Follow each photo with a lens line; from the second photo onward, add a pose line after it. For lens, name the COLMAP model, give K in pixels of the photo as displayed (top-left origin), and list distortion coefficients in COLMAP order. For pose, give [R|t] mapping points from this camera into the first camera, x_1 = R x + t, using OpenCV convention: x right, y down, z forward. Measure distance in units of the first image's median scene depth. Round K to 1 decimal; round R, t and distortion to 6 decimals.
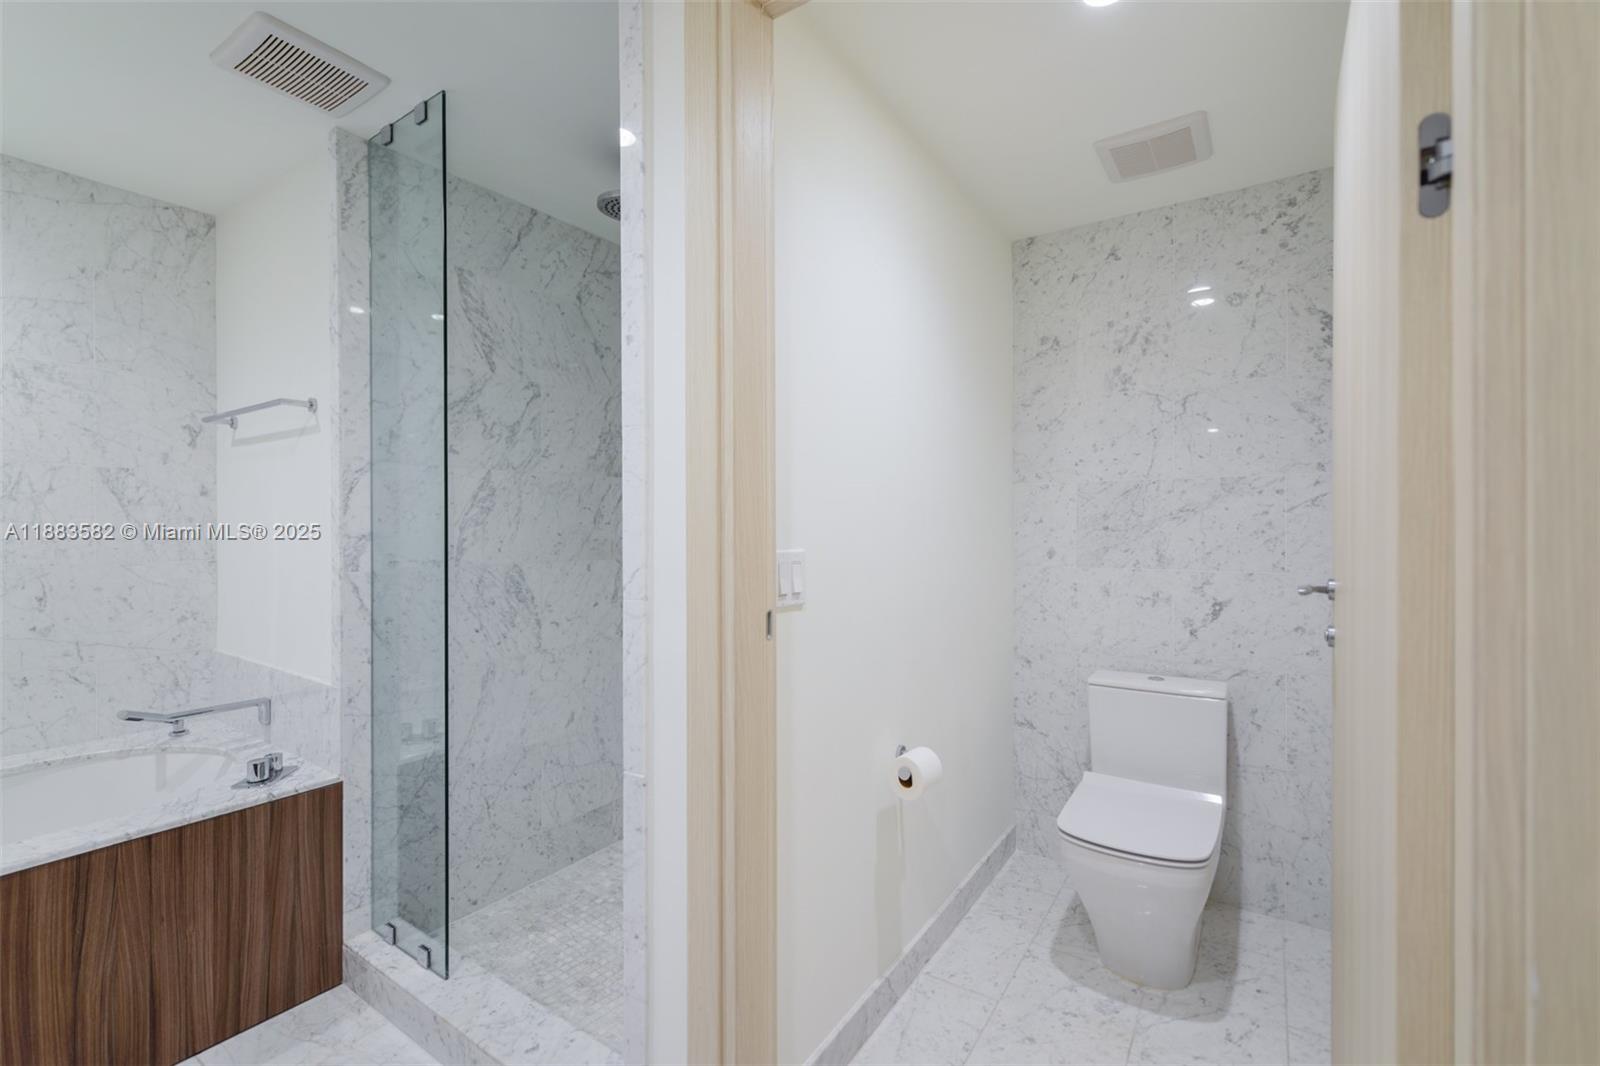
lens RADIAL K [[701.7, 0, 775.1], [0, 701.7, 525.3], [0, 0, 1]] dist [0.004322, -0.001702]
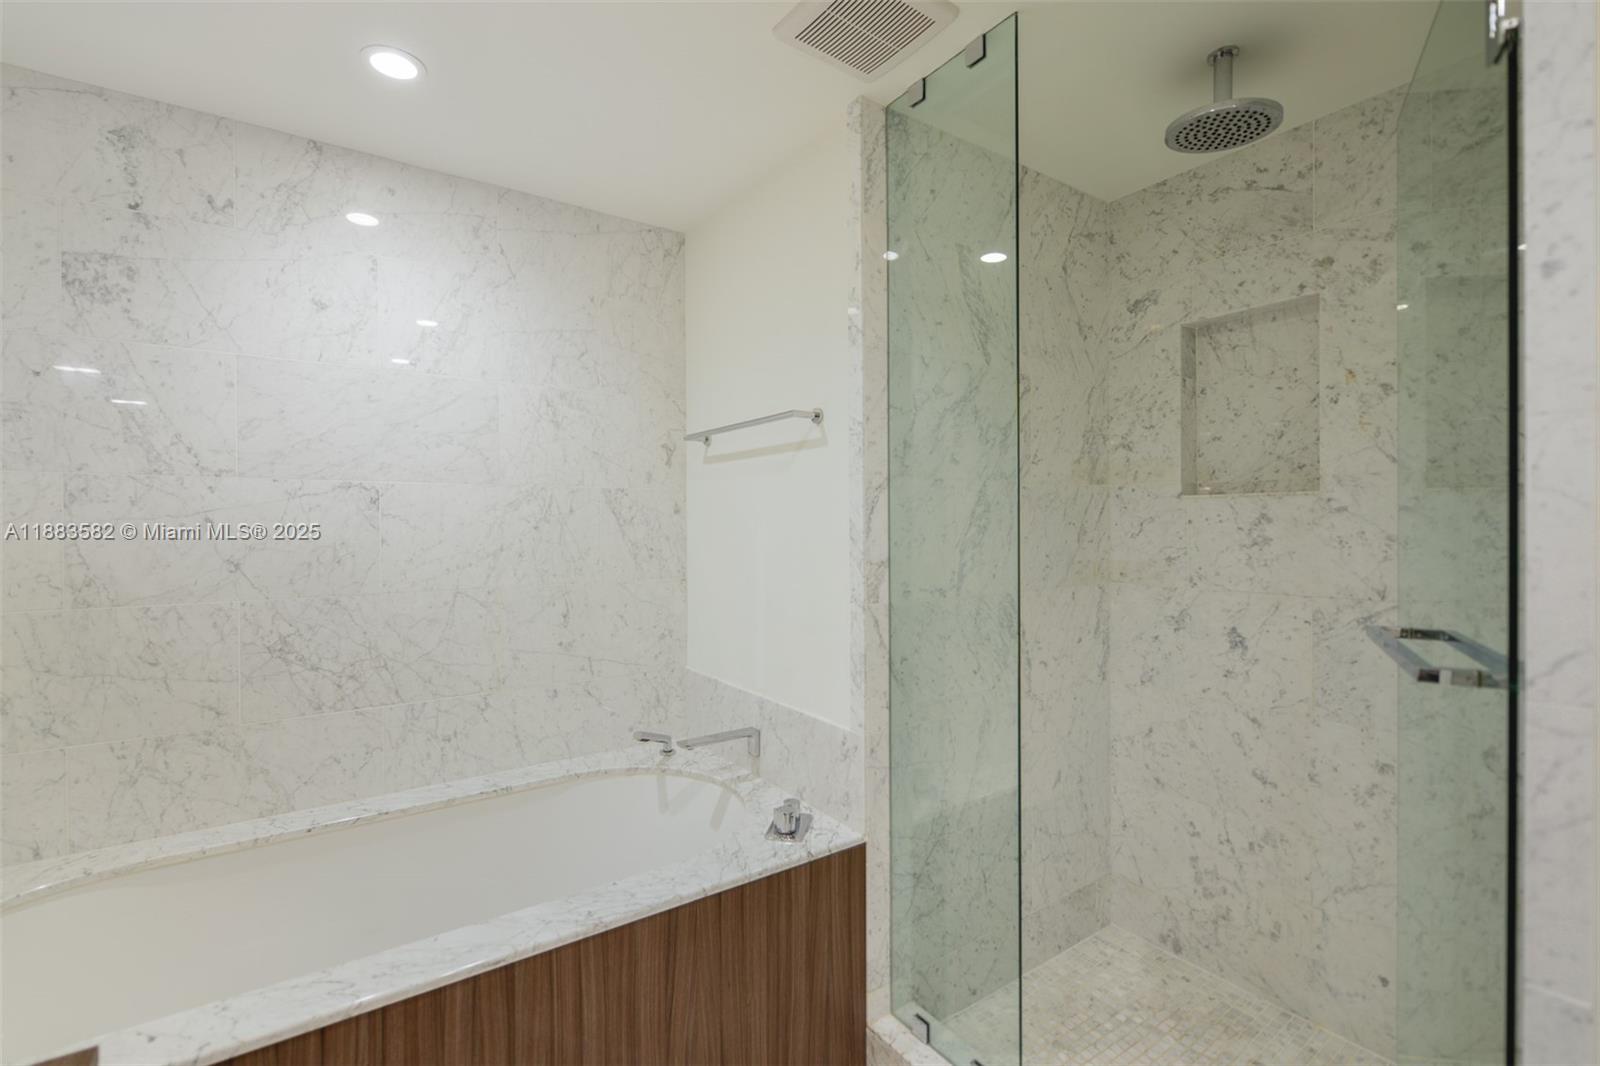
lens RADIAL K [[701.7, 0, 769.4], [0, 701.7, 528.1], [0, 0, 1]] dist [0.004322, -0.001702]
pose [[0.933433, -0.000726, -0.358752, -0.382195], [0.002588, 0.999986, 0.004712, -0.030203], [0.358744, -0.005326, 0.933421, 0.129418]]
